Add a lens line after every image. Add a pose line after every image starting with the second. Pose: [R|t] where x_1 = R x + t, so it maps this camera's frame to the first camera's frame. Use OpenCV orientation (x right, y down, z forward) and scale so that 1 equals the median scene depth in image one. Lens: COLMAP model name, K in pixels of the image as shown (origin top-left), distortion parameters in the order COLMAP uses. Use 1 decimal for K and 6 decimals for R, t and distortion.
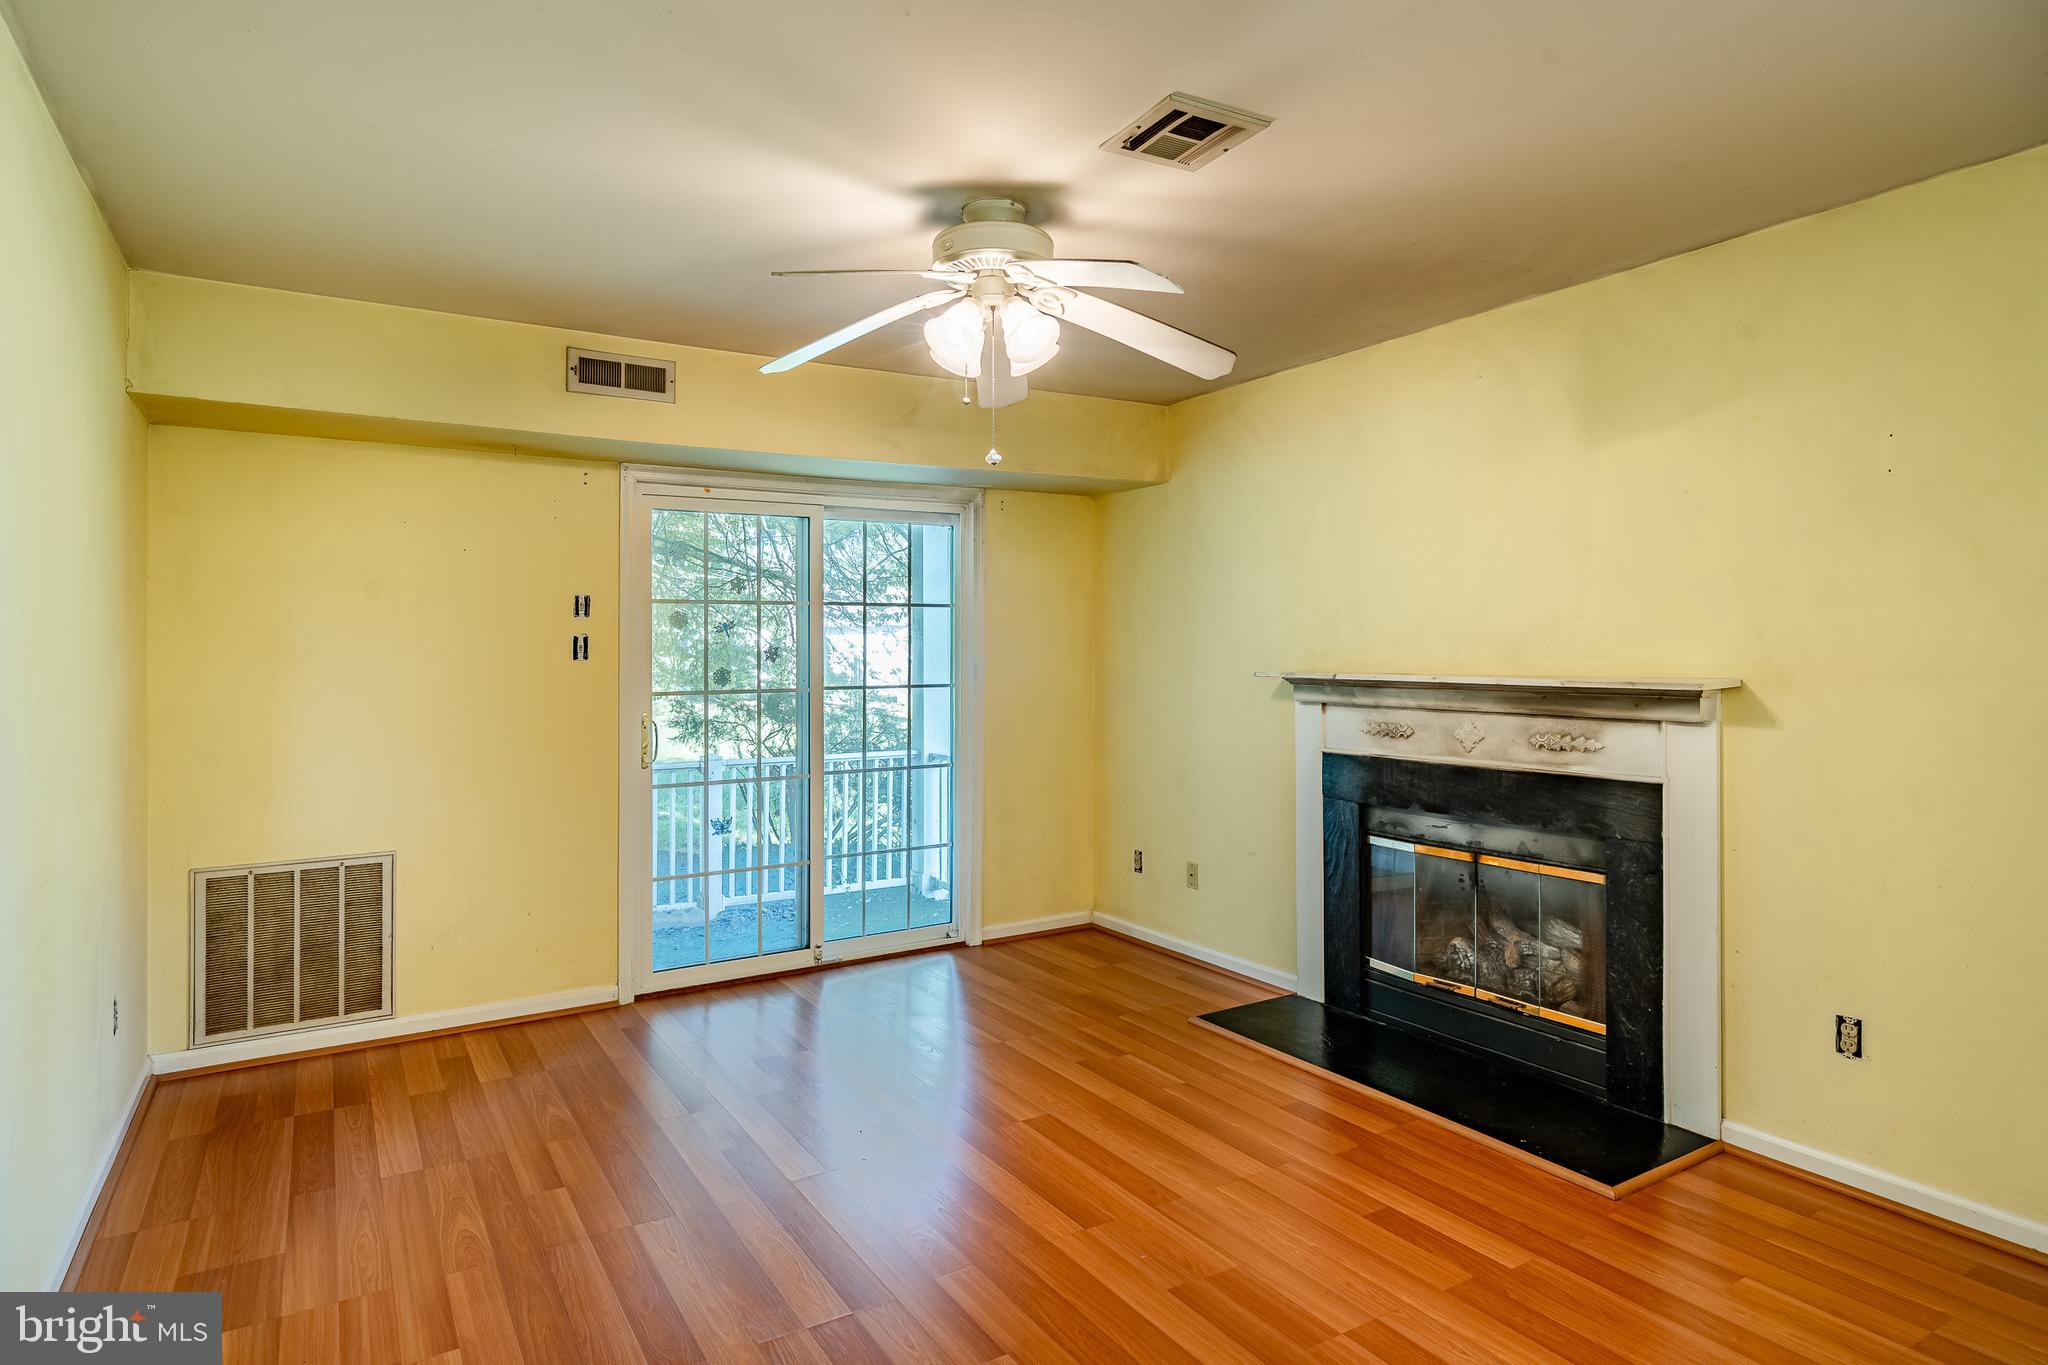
lens RADIAL K [[1143.2, 0, 1020.7], [0, 1143.2, 633.8], [0, 0, 1]] dist [0.008971, -0.000542]
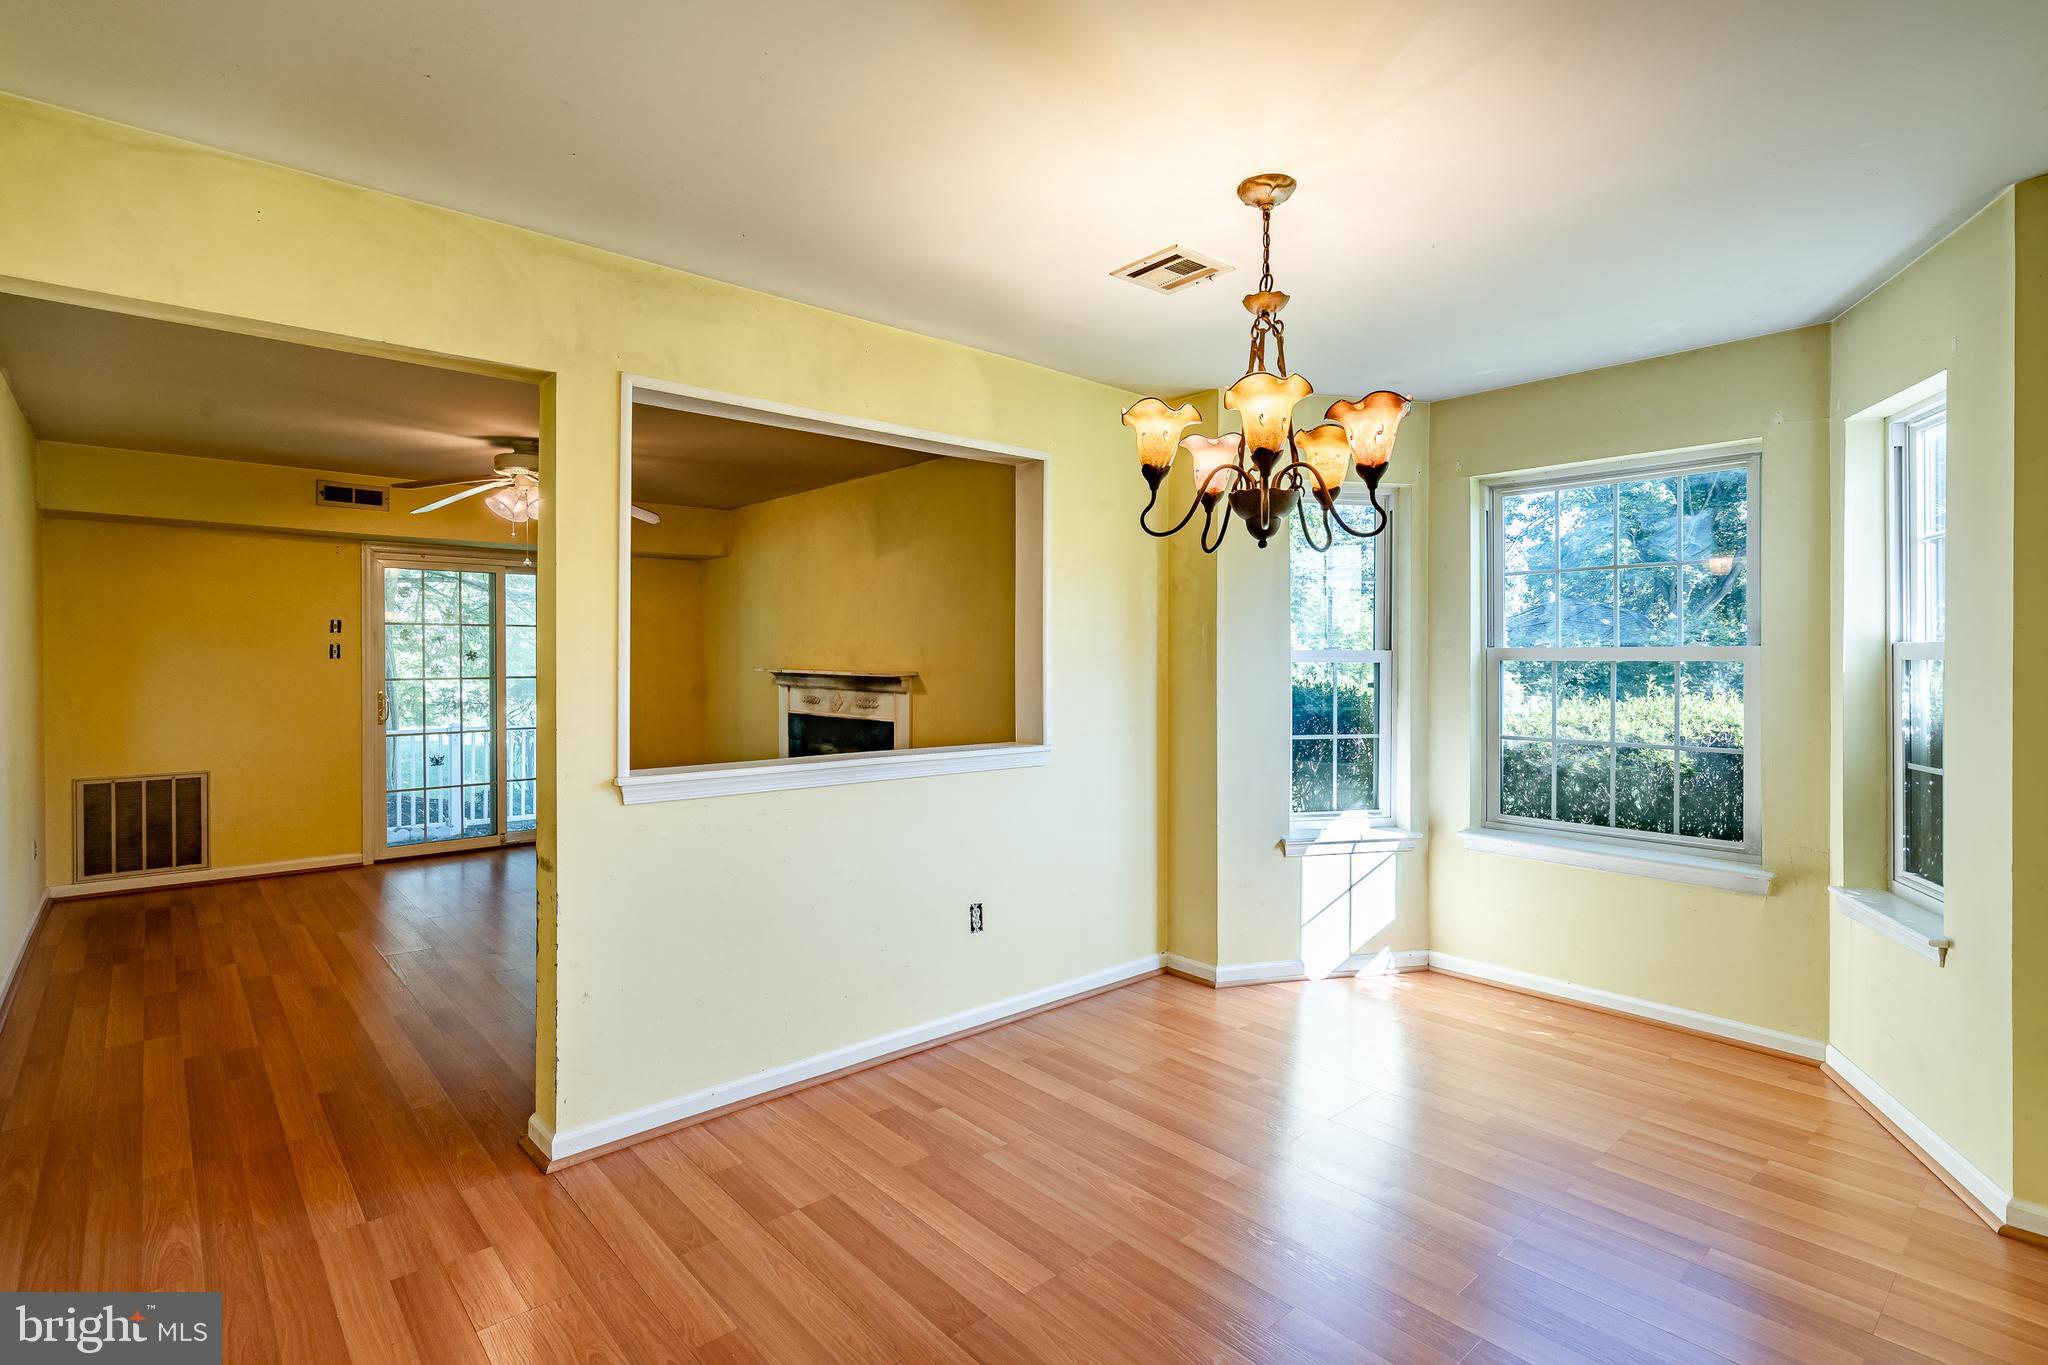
lens RADIAL K [[987.0, 0, 1033.1], [0, 987.0, 665.8], [0, 0, 1]] dist [0.003051, -0.001573]
pose [[0.983481, 0.006424, 0.180896, 0.399025], [-0.011027, 0.999640, 0.024454, -0.014966], [-0.180674, -0.026045, 0.983198, -0.672710]]
